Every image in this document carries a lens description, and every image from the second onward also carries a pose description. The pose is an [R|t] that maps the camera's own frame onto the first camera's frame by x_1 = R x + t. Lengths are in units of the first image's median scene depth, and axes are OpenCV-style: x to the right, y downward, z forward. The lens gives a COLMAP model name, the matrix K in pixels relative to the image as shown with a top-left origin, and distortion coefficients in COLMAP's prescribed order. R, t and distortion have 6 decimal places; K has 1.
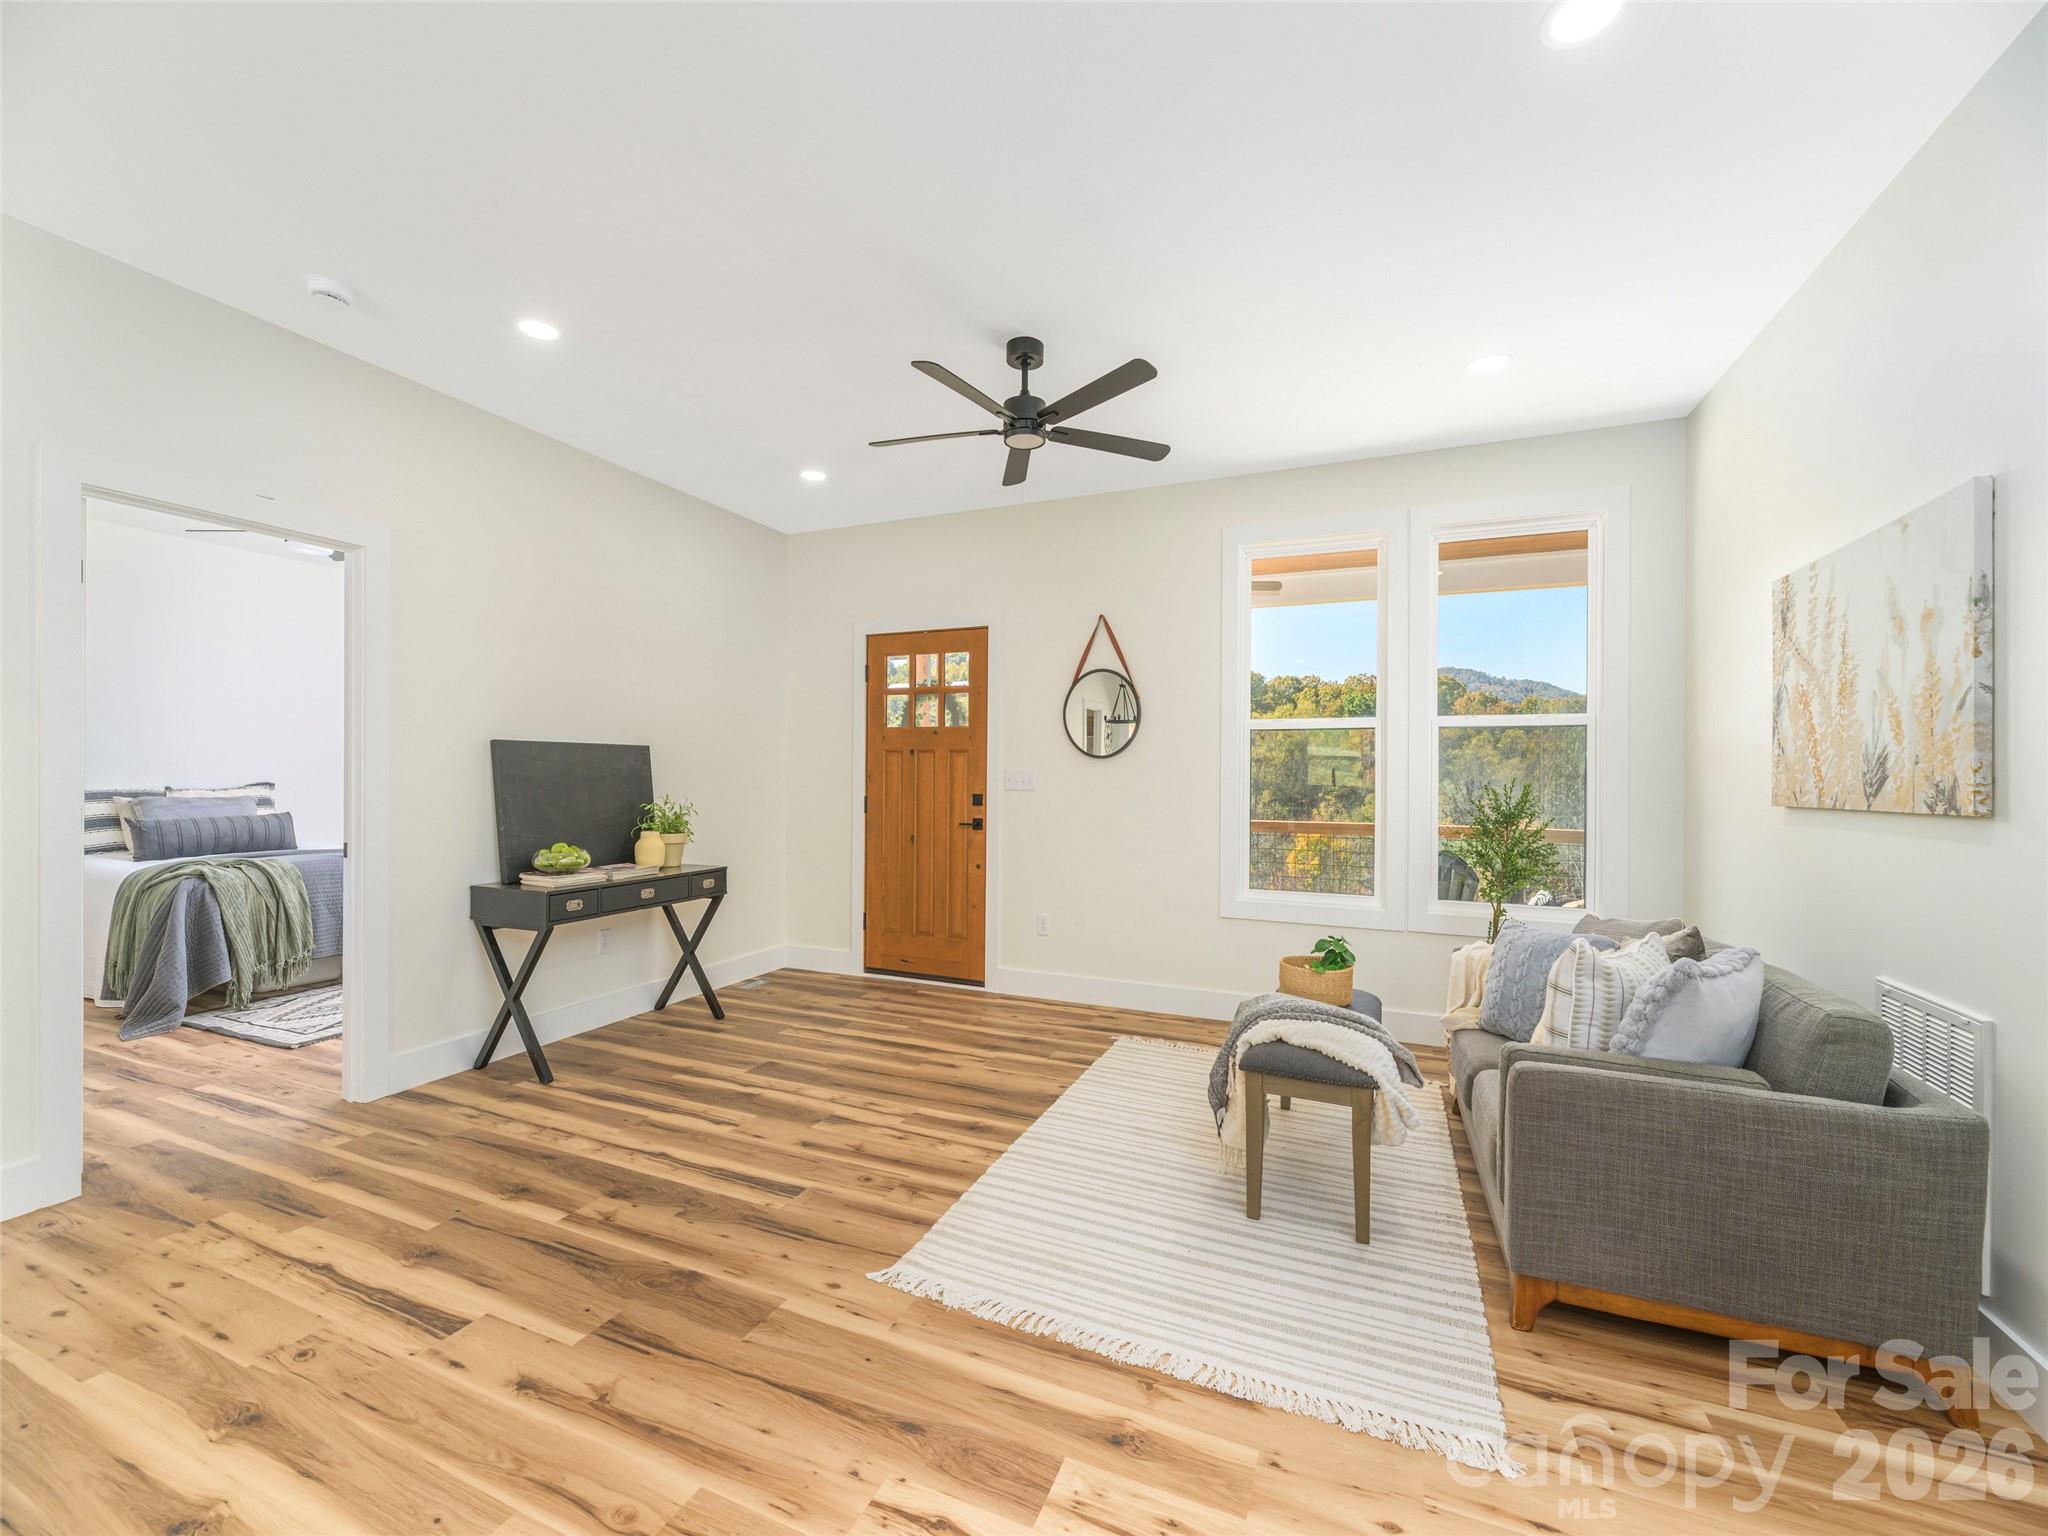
lens RADIAL K [[827.4, 0, 1029.0], [0, 827.4, 775.0], [0, 0, 1]] dist [-0.002684, 0.000879]
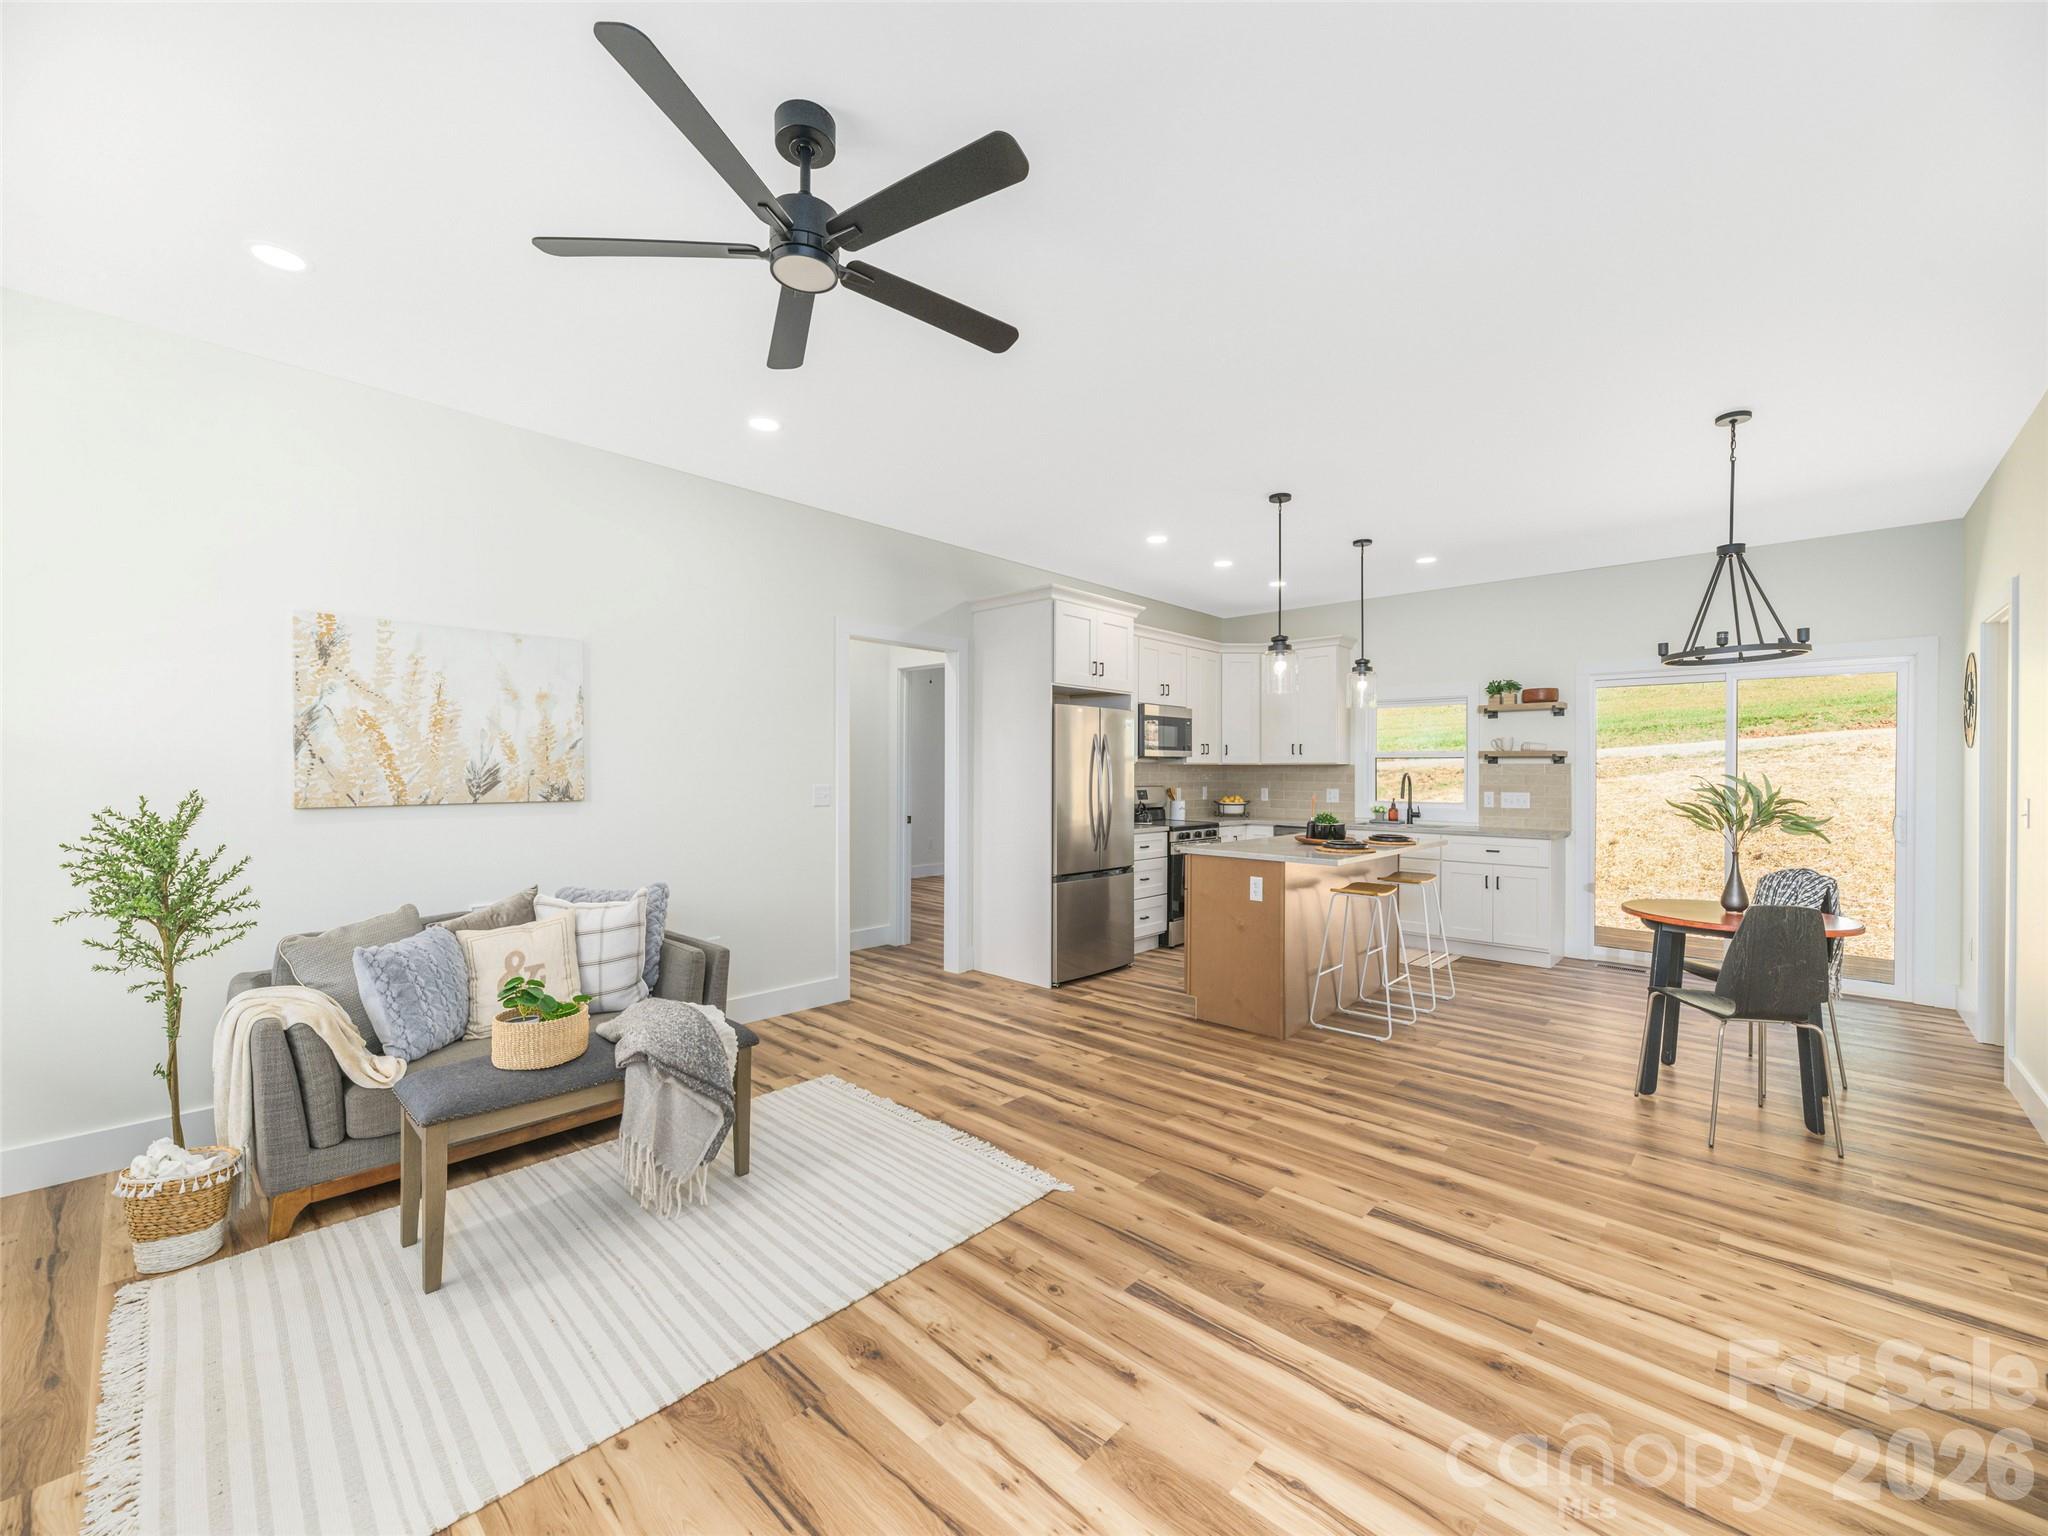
lens RADIAL K [[827.4, 0, 1025.1], [0, 827.4, 767.2], [0, 0, 1]] dist [-0.002684, 0.000879]
pose [[-0.938277, -0.010736, 0.345718, -0.478520], [-0.012068, 0.999926, -0.001699, -0.032542], [-0.345674, -0.005767, -0.938337, 1.903348]]
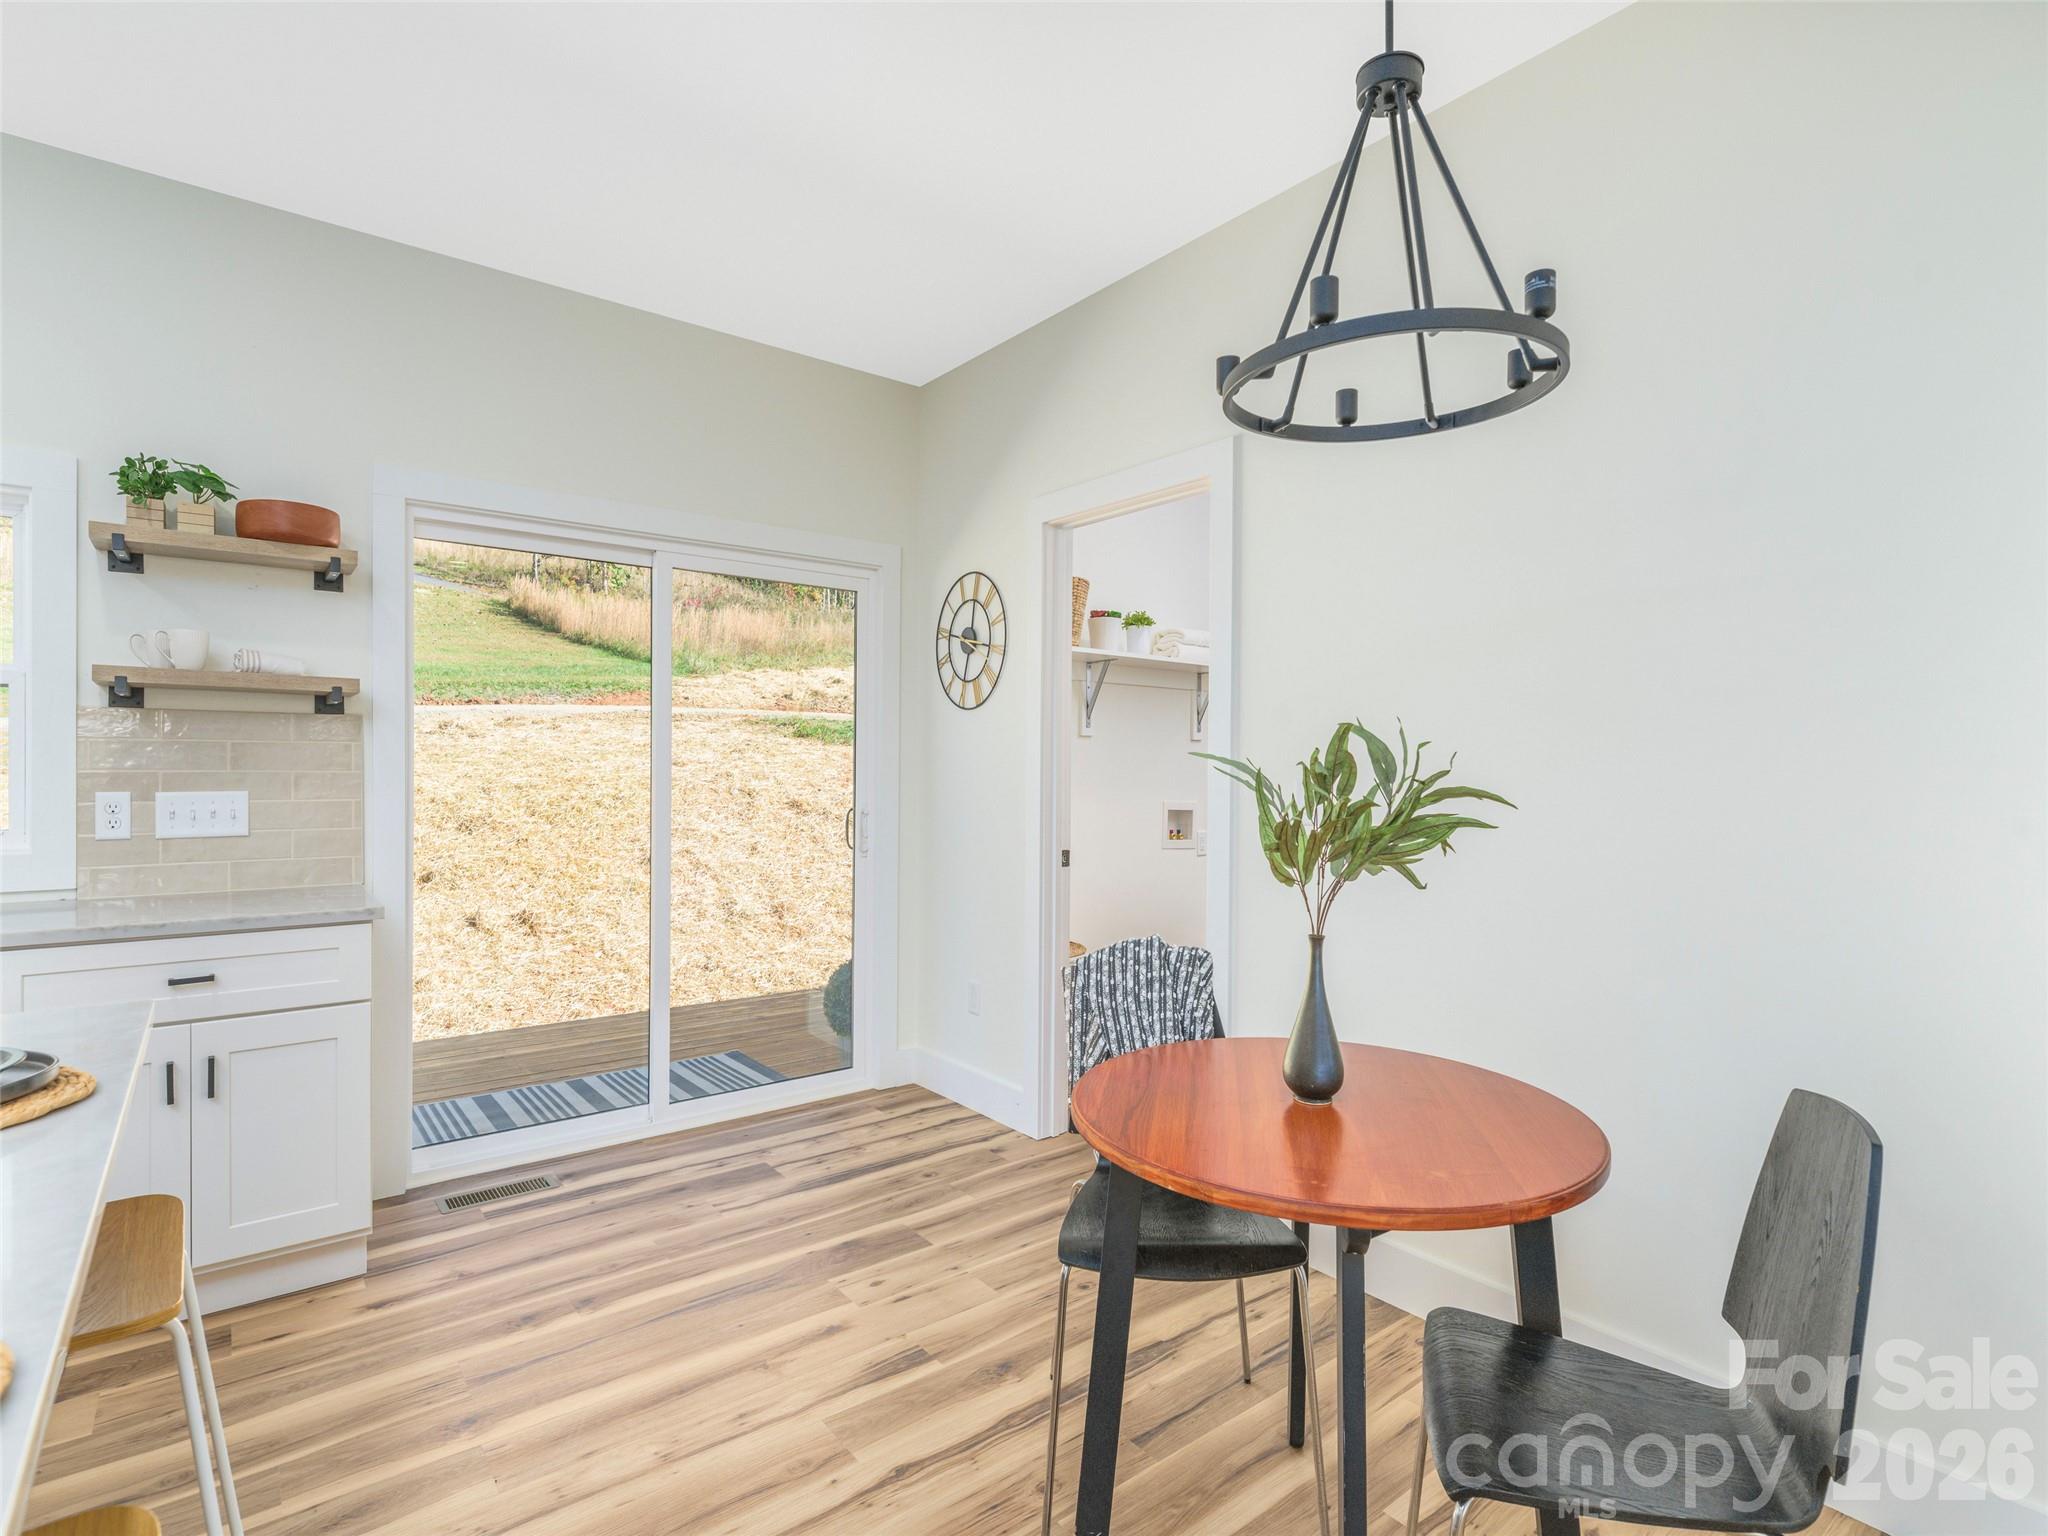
lens RADIAL K [[1019.8, 0, 1023.0], [0, 1019.8, 770.7], [0, 0, 1]] dist [-0.002007, 0.000435]
pose [[-0.483591, -0.005981, -0.875274, -0.477200], [-0.008006, 0.999965, -0.002410, -0.003814], [0.875257, 0.005842, -0.483622, 0.280662]]
